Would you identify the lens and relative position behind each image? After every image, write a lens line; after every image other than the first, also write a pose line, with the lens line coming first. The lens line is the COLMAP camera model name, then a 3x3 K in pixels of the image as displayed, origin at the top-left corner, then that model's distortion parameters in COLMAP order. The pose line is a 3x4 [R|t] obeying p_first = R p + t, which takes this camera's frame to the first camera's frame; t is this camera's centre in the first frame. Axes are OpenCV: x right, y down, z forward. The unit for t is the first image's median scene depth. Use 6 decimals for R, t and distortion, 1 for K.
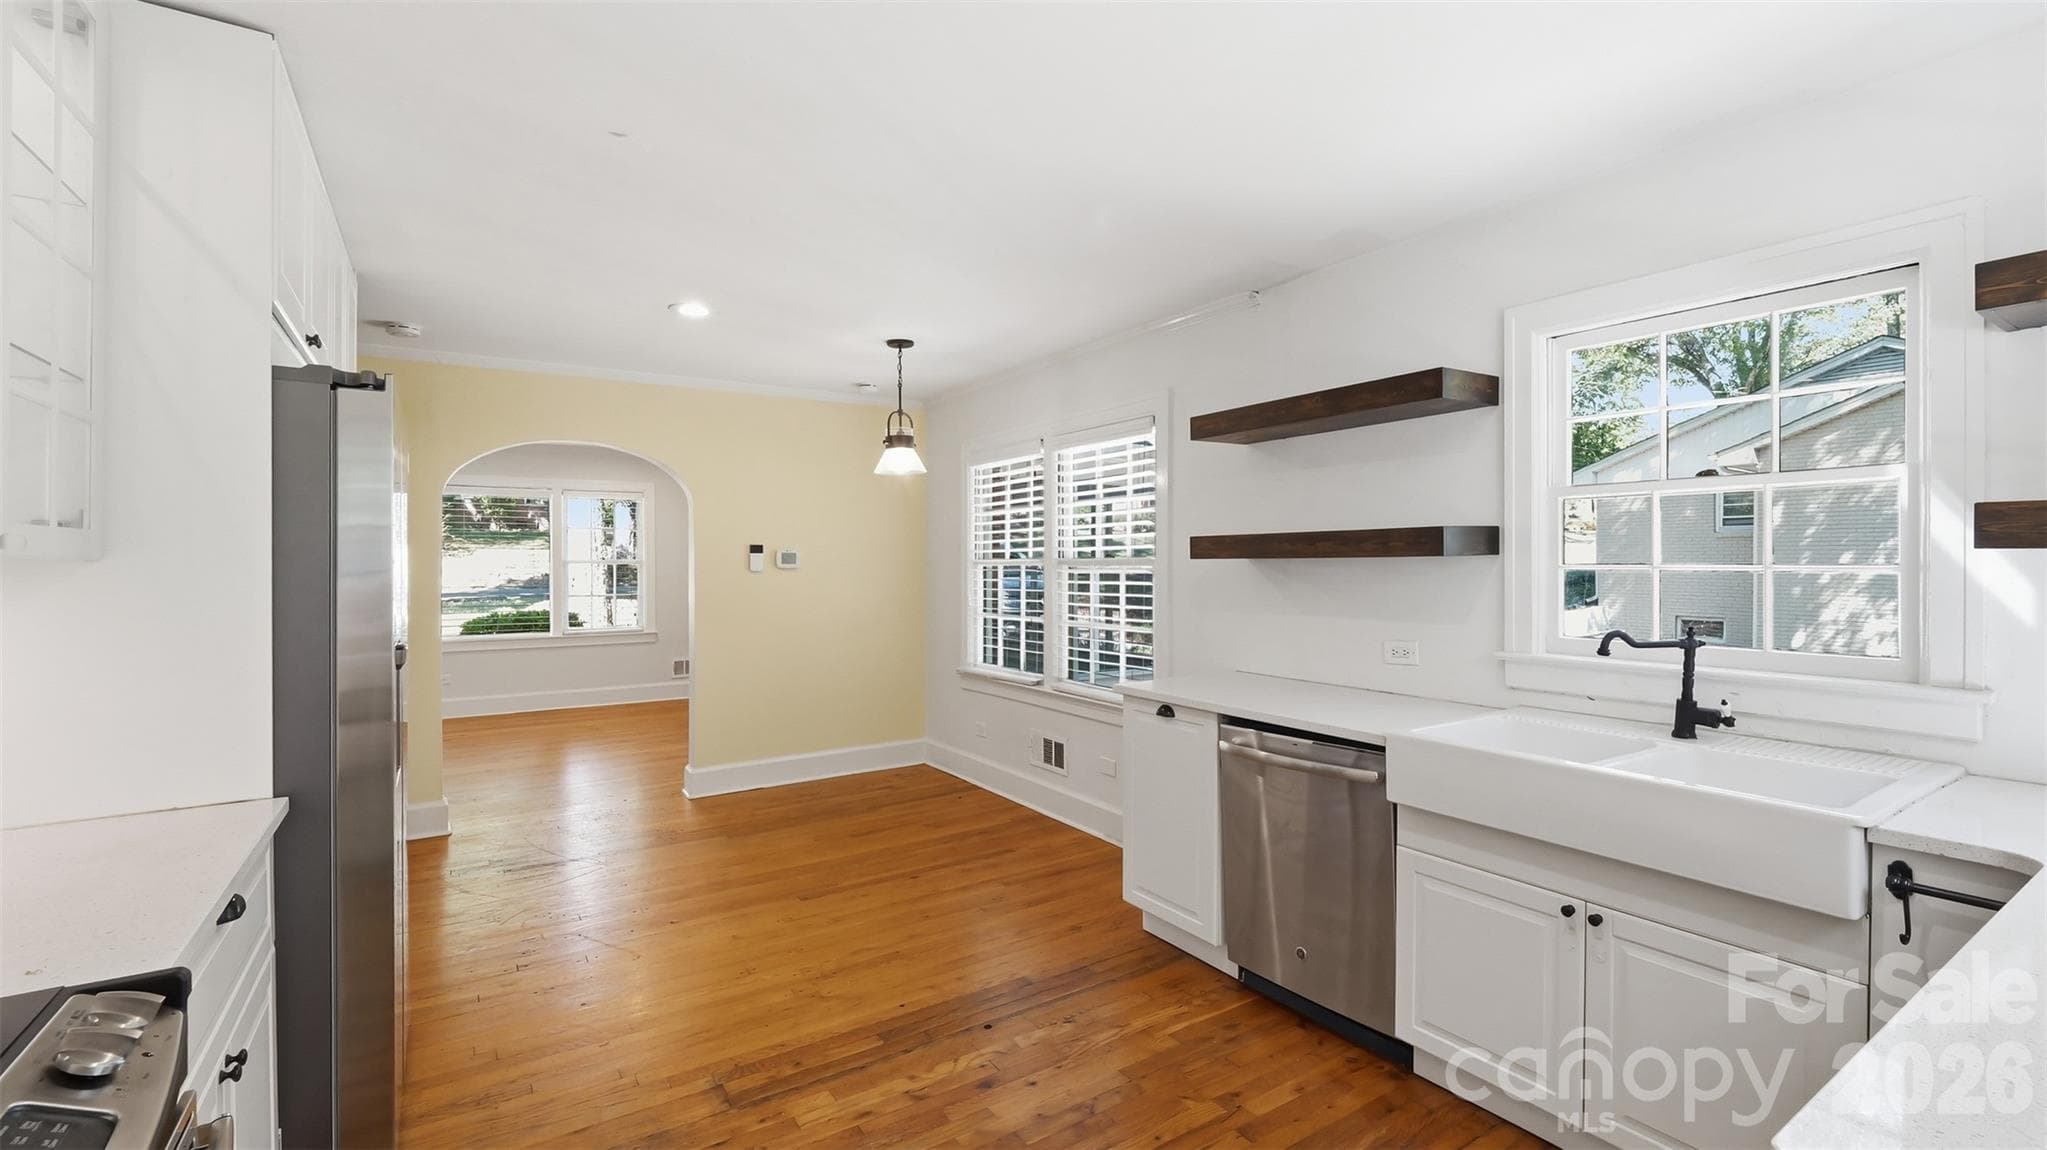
lens RADIAL K [[868.6, 0, 1013.8], [0, 868.6, 559.7], [0, 0, 1]] dist [-0.010494, 0.000579]
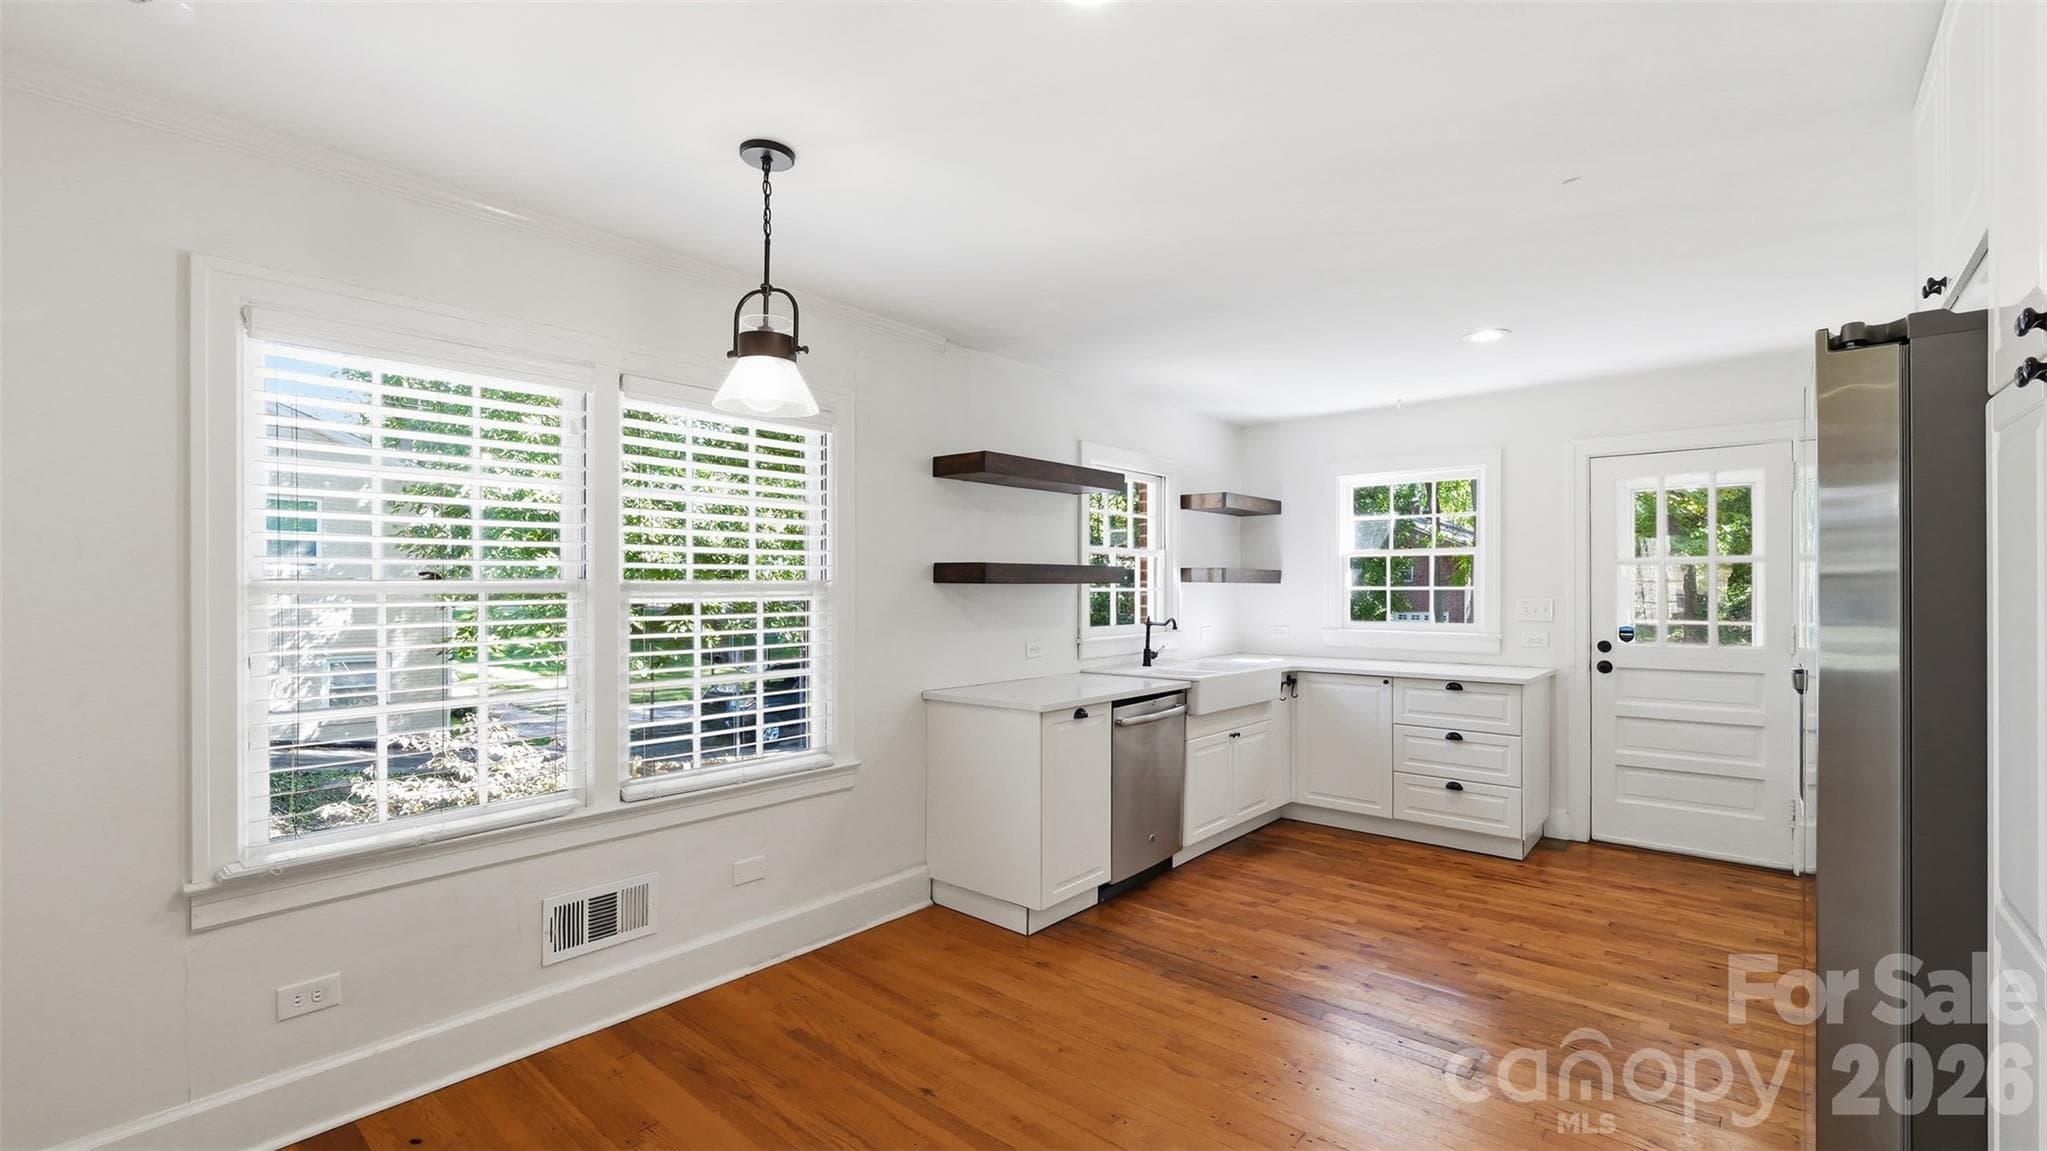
lens RADIAL K [[868.6, 0, 1012.8], [0, 868.6, 590.8], [0, 0, 1]] dist [-0.010494, 0.000579]
pose [[-0.276368, 0.003451, 0.961046, -0.713475], [0.003895, 0.999989, -0.002470, 0.009613], [-0.961044, 0.003060, -0.276379, 1.089807]]
